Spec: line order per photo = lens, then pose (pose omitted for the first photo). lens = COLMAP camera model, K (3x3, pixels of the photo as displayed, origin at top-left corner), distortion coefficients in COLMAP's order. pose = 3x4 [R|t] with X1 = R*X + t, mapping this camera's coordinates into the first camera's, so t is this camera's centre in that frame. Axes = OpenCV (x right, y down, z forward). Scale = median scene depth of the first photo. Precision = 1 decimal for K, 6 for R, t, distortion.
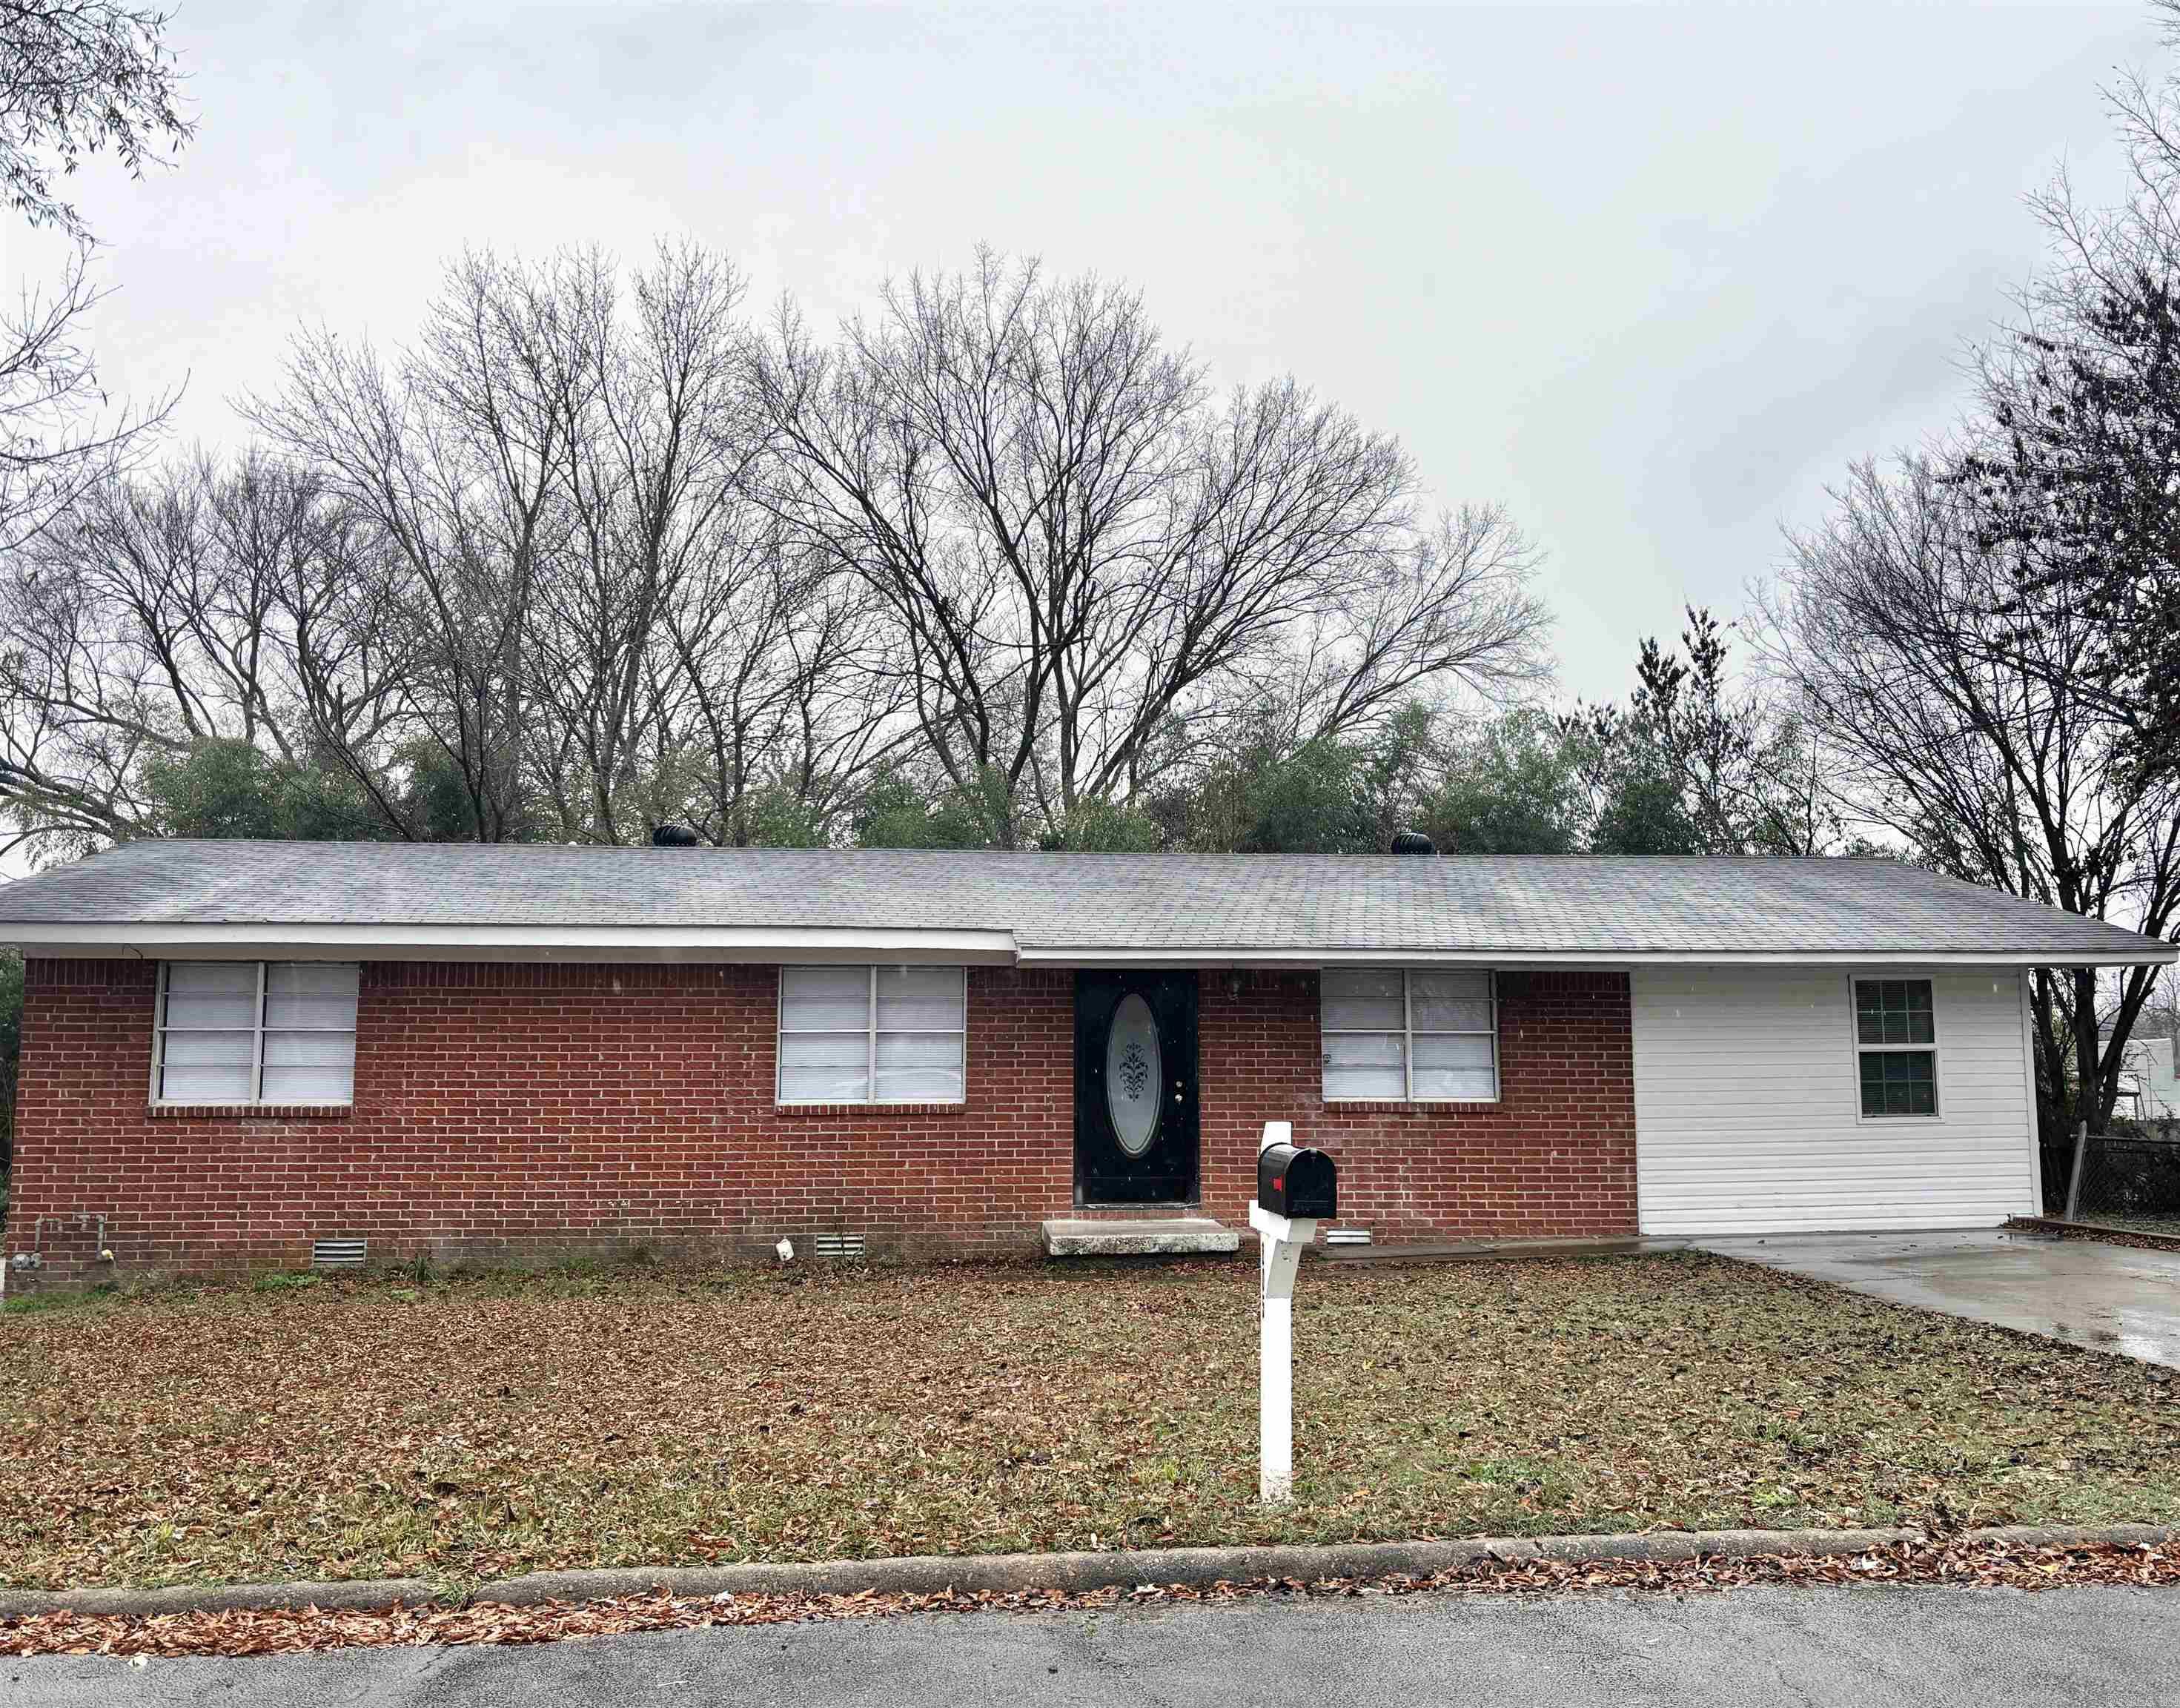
lens RADIAL K [[1865.1, 0, 1090.1], [0, 1865.1, 849.5], [0, 0, 1]] dist [0.050652, -0.005051]
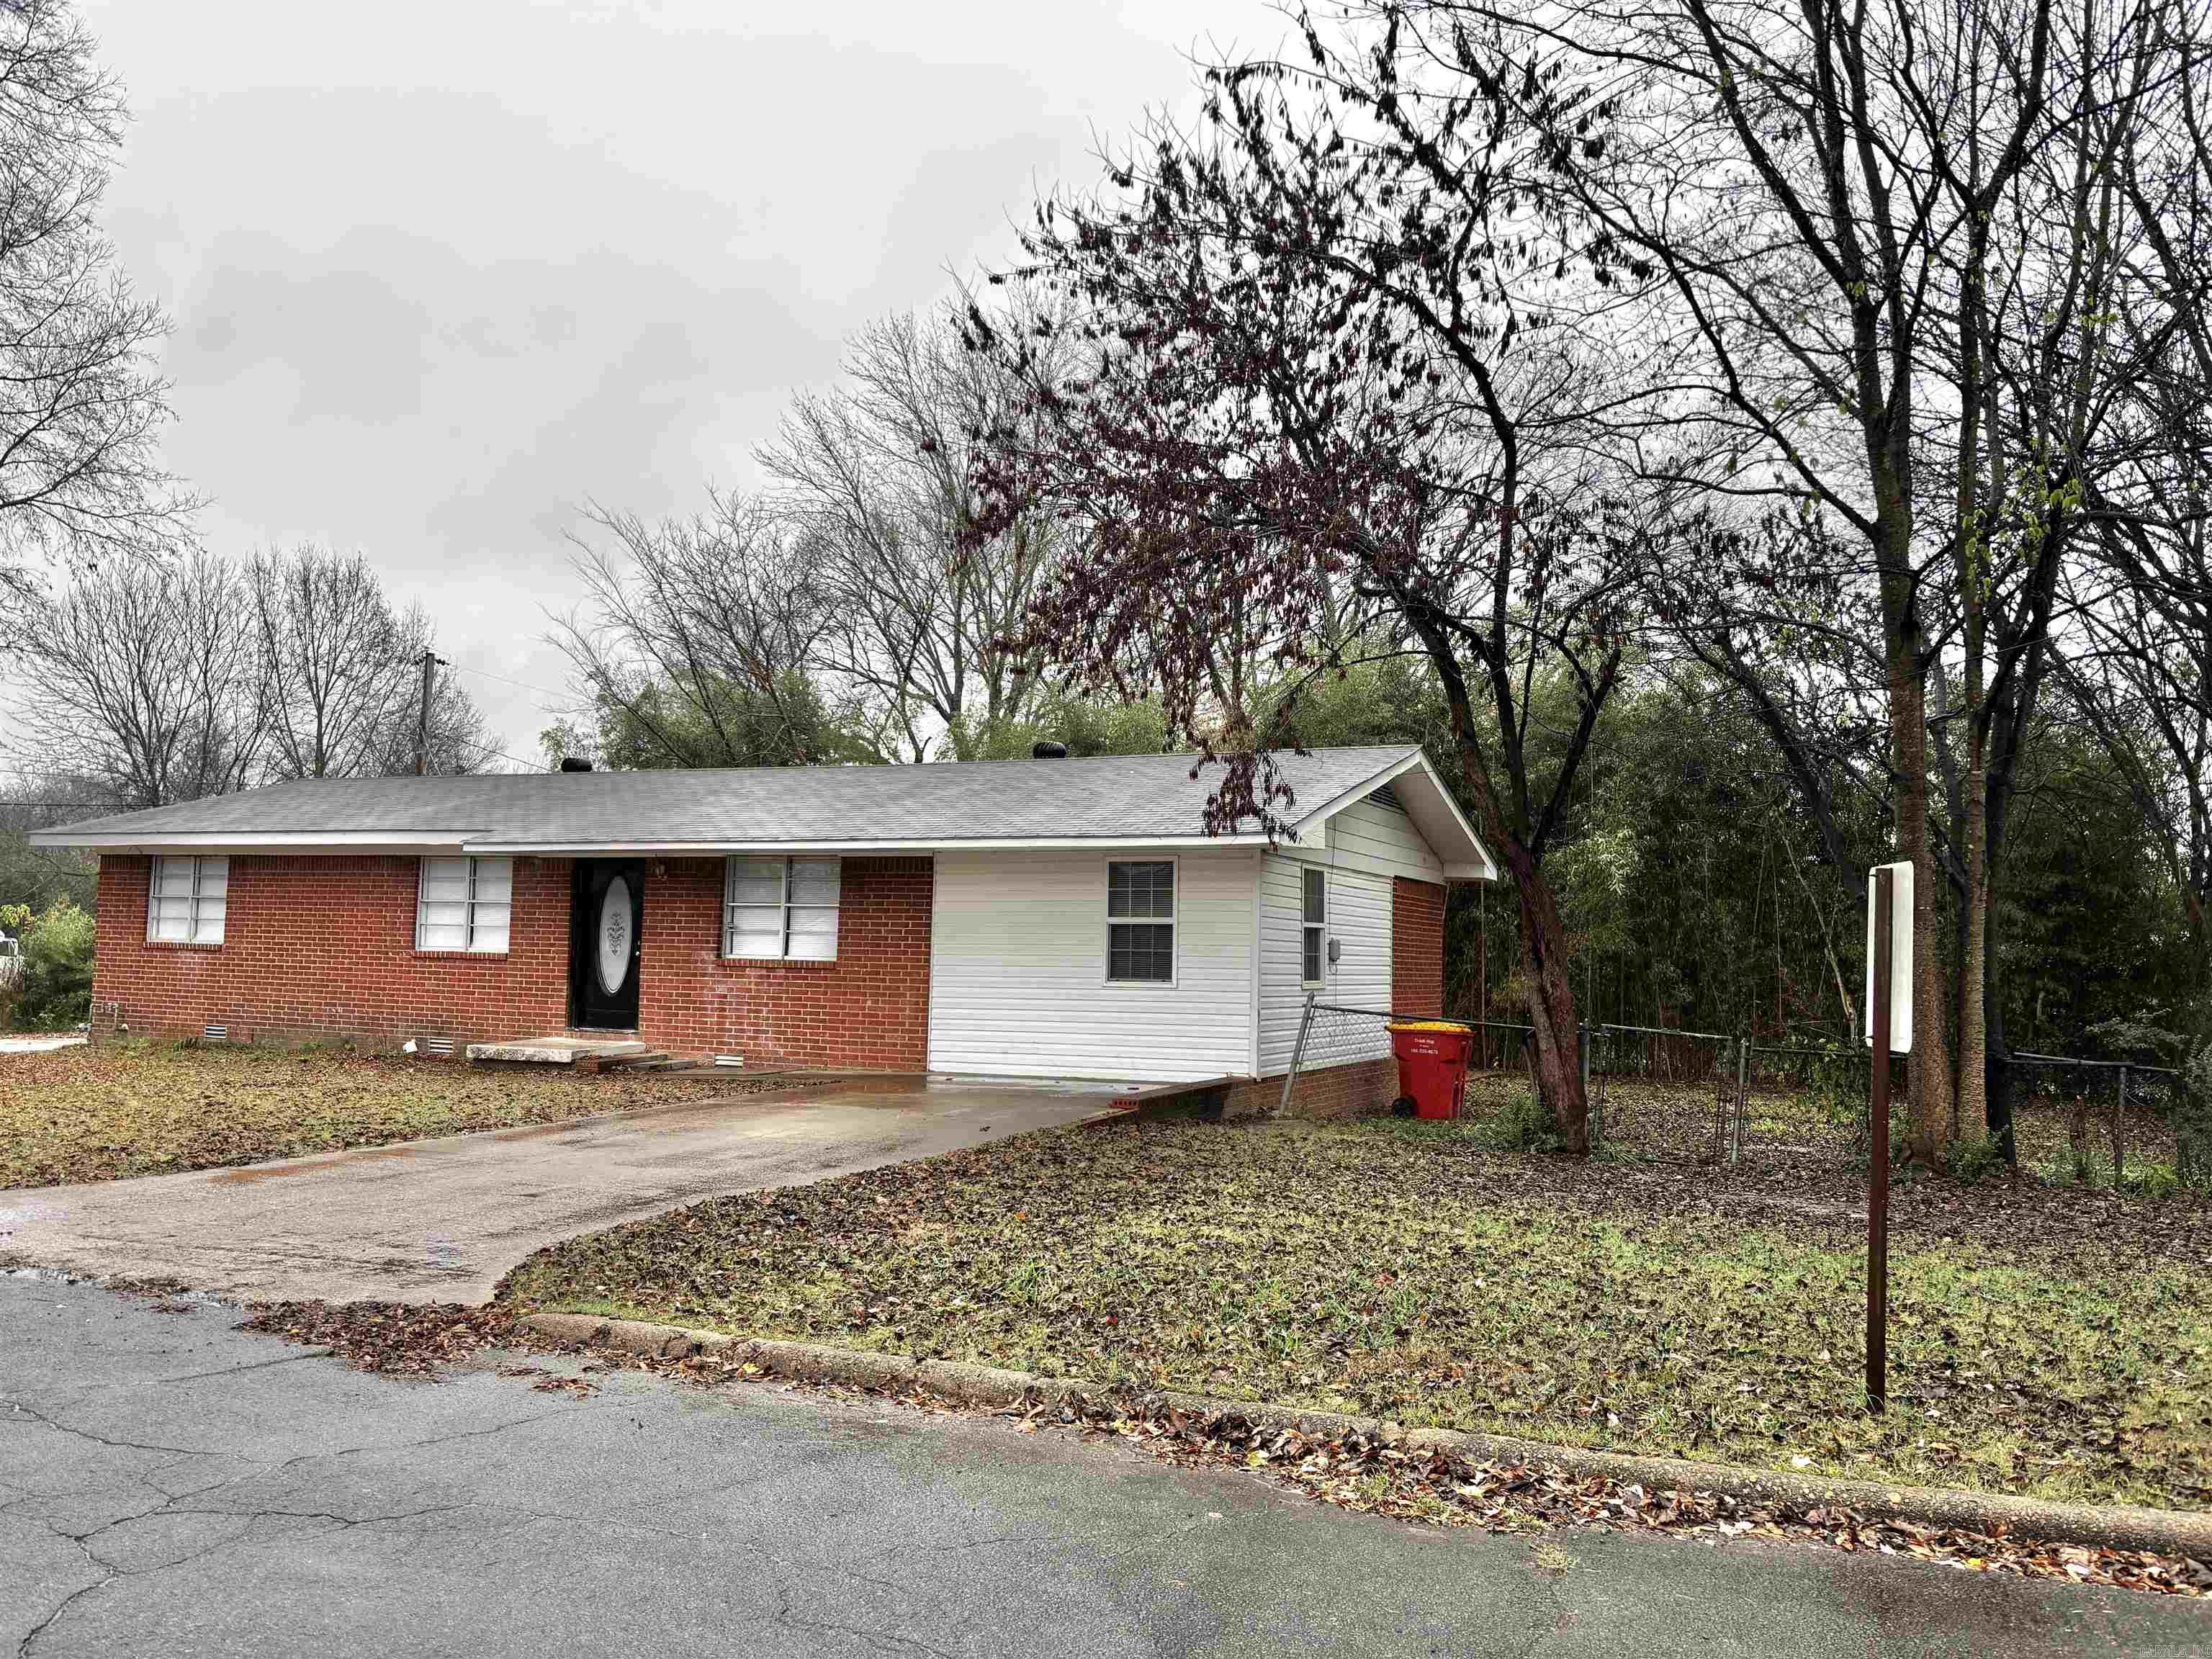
lens RADIAL K [[1673.5, 0, 1108.2], [0, 1673.5, 837.1], [0, 0, 1]] dist [0.070580, -0.075733]
pose [[0.866180, -0.012253, -0.499582, 0.935254], [0.036548, 0.998576, 0.038874, 0.015328], [0.498394, -0.051930, 0.865394, 0.122838]]
